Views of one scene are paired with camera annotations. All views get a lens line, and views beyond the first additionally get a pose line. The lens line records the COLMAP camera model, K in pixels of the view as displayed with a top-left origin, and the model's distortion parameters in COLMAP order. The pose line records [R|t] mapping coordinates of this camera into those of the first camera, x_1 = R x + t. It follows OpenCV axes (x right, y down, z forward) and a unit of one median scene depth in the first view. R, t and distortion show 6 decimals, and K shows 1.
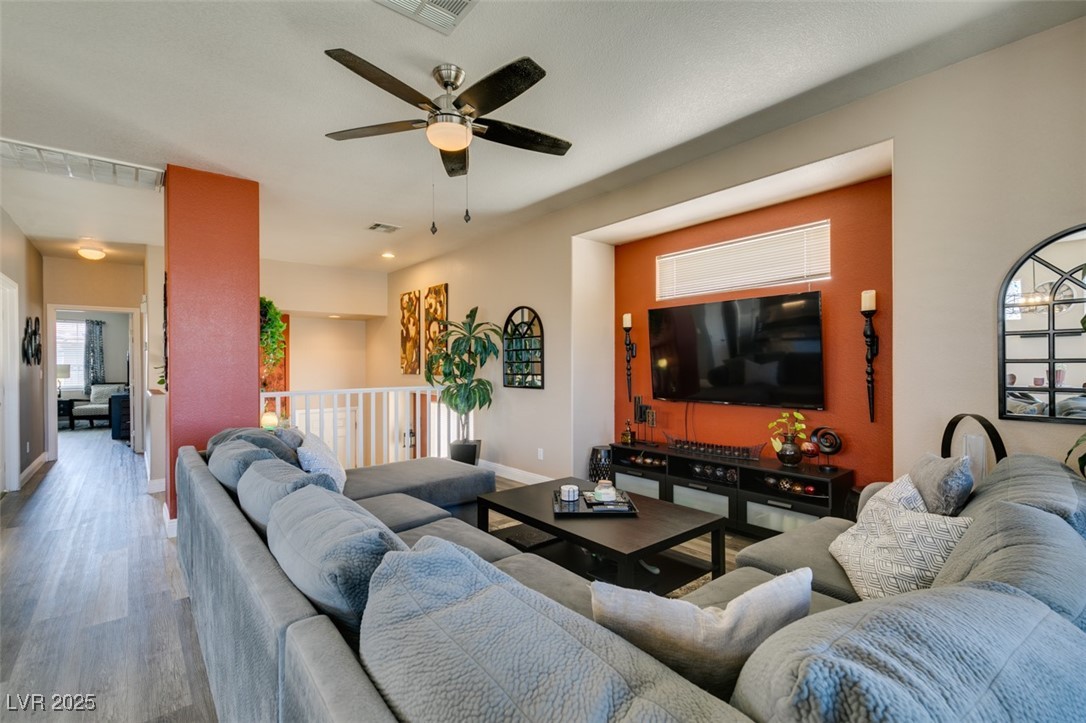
lens RADIAL K [[484.7, 0, 545.7], [0, 484.7, 364.4], [0, 0, 1]] dist [0.007420, -0.002537]
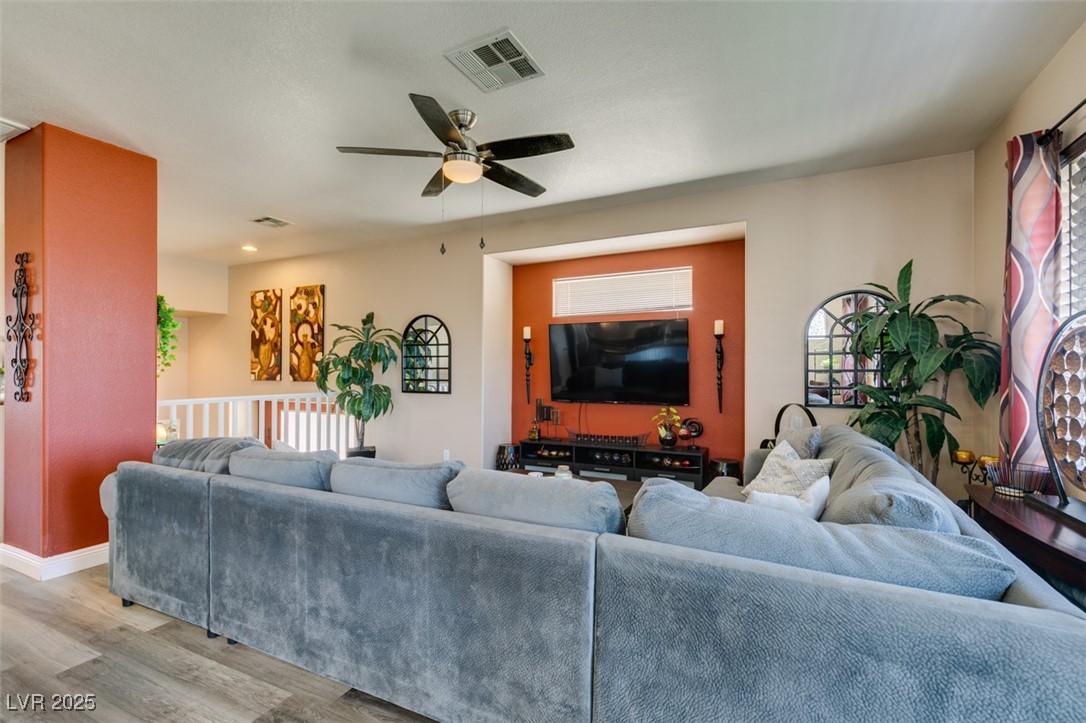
lens RADIAL K [[484.7, 0, 544.6], [0, 484.7, 369.6], [0, 0, 1]] dist [0.007420, -0.002537]
pose [[0.915874, 0.007080, 0.401404, -0.275261], [-0.006111, 0.999975, -0.003693, 0.000536], [-0.401420, 0.000929, 0.915894, -0.071682]]
